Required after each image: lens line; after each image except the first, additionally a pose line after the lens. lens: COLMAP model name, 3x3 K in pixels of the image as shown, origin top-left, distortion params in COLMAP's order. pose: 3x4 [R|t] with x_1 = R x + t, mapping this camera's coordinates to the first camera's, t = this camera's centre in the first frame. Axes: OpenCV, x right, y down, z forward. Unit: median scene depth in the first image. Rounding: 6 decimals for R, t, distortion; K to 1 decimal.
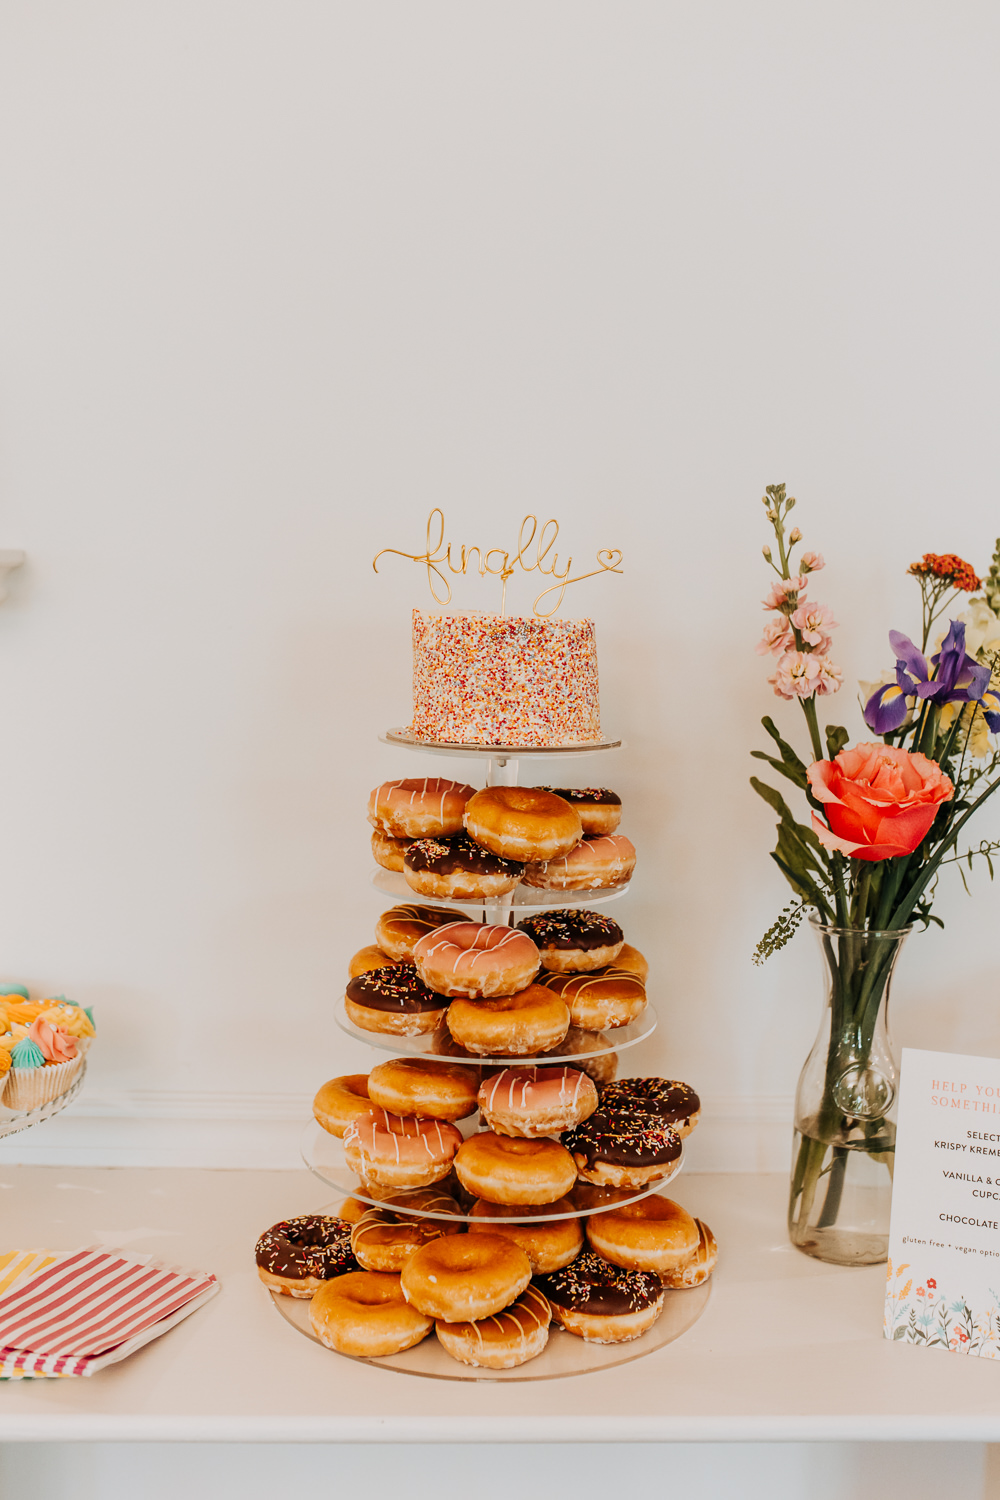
lens RADIAL K [[1487.6, 0, 534.6], [0, 1487.6, 718.4], [0, 0, 1]] dist [-0.022386, -0.010506]
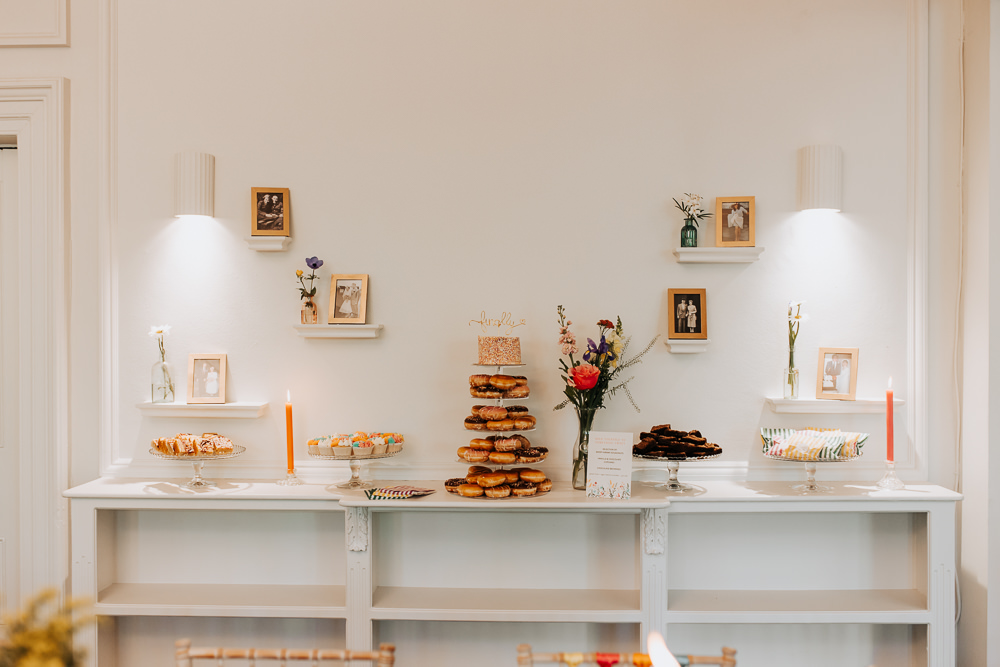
lens RADIAL K [[991.8, 0, 500.0], [0, 991.8, 333.5], [0, 0, 1]] dist [-0.022386, -0.010506]
pose [[0.996258, -0.025410, -0.082609, 0.232535], [0.017764, 0.995600, -0.092002, 0.197592], [0.084584, 0.090190, 0.992326, -1.971085]]
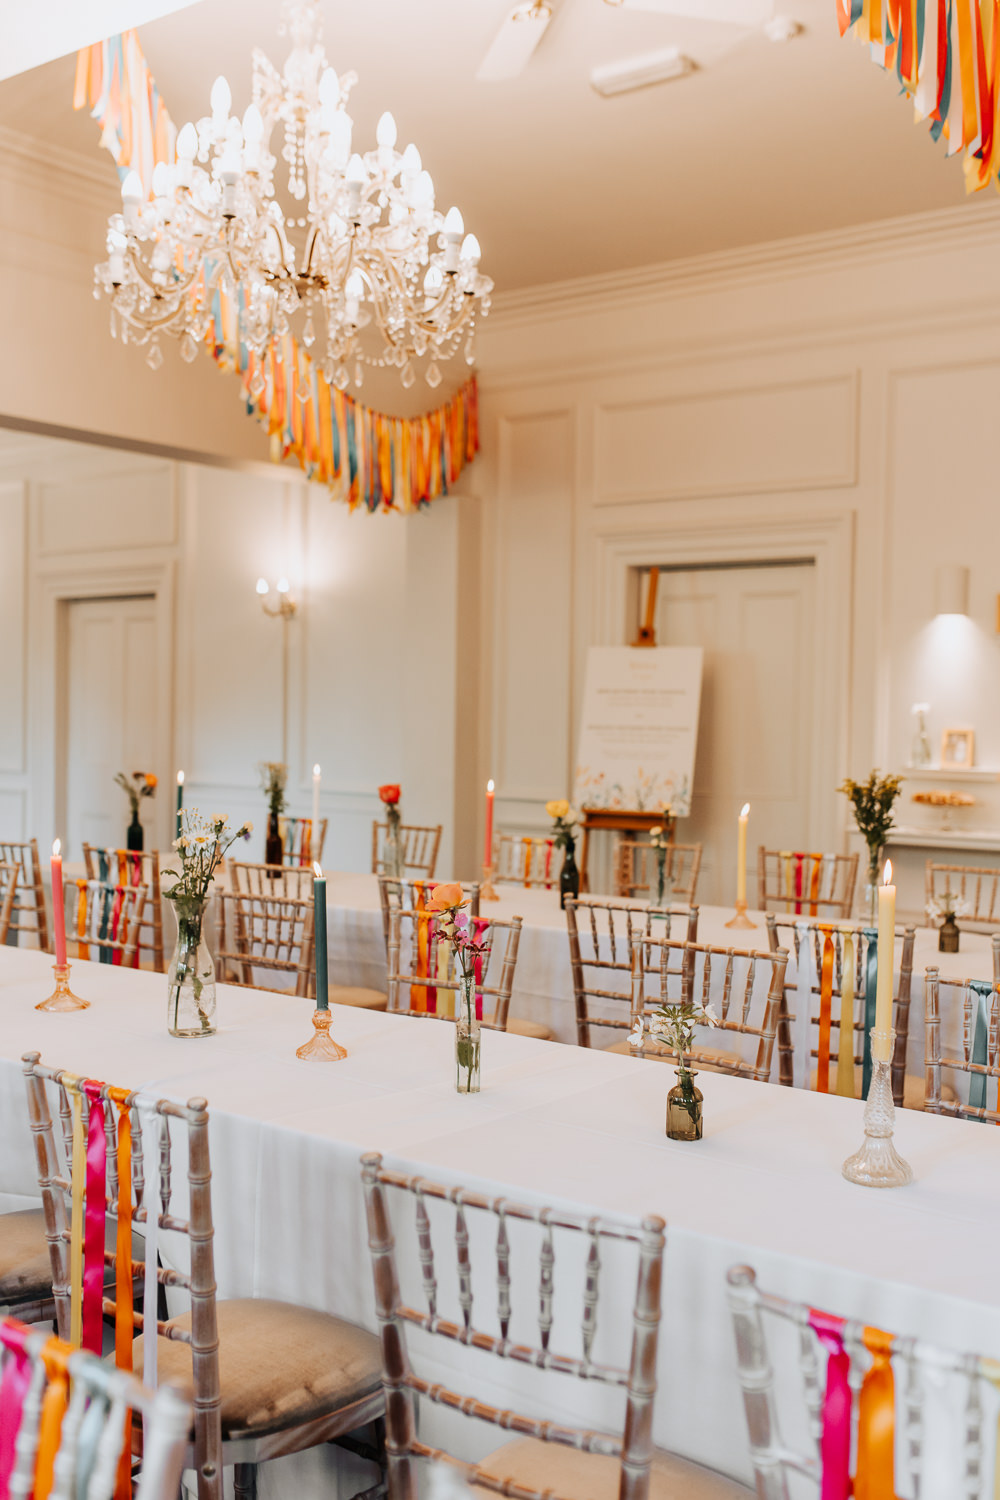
lens RADIAL K [[1487.6, 0, 534.6], [0, 1487.6, 718.4], [0, 0, 1]] dist [-0.022386, -0.010506]
pose [[0.788046, 0.001267, -0.615615, 1.527781], [-0.060045, 0.995388, -0.074815, 0.500312], [0.612681, 0.095922, 0.784488, -4.987345]]
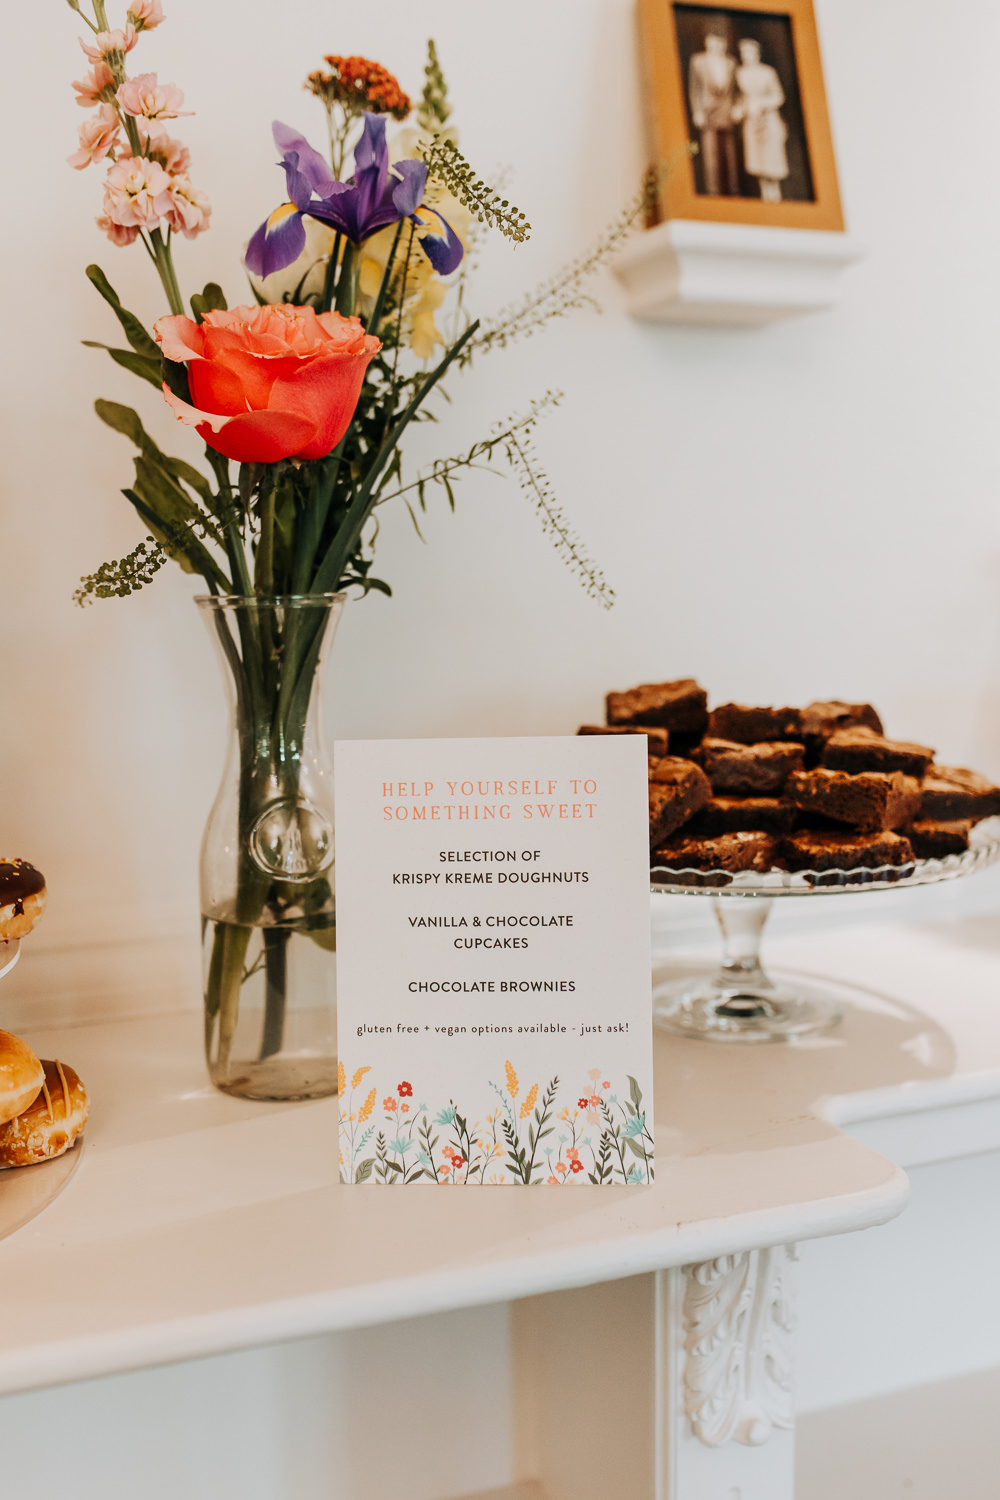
lens RADIAL K [[1450.6, 0, 471.4], [0, 1450.6, 791.5], [0, 0, 1]] dist [-0.040336, -0.006549]
pose [[0.955869, -0.087104, 0.280584, 0.124730], [0.071100, 0.995234, 0.066743, 0.204534], [-0.285061, -0.043848, 0.957506, 0.373659]]
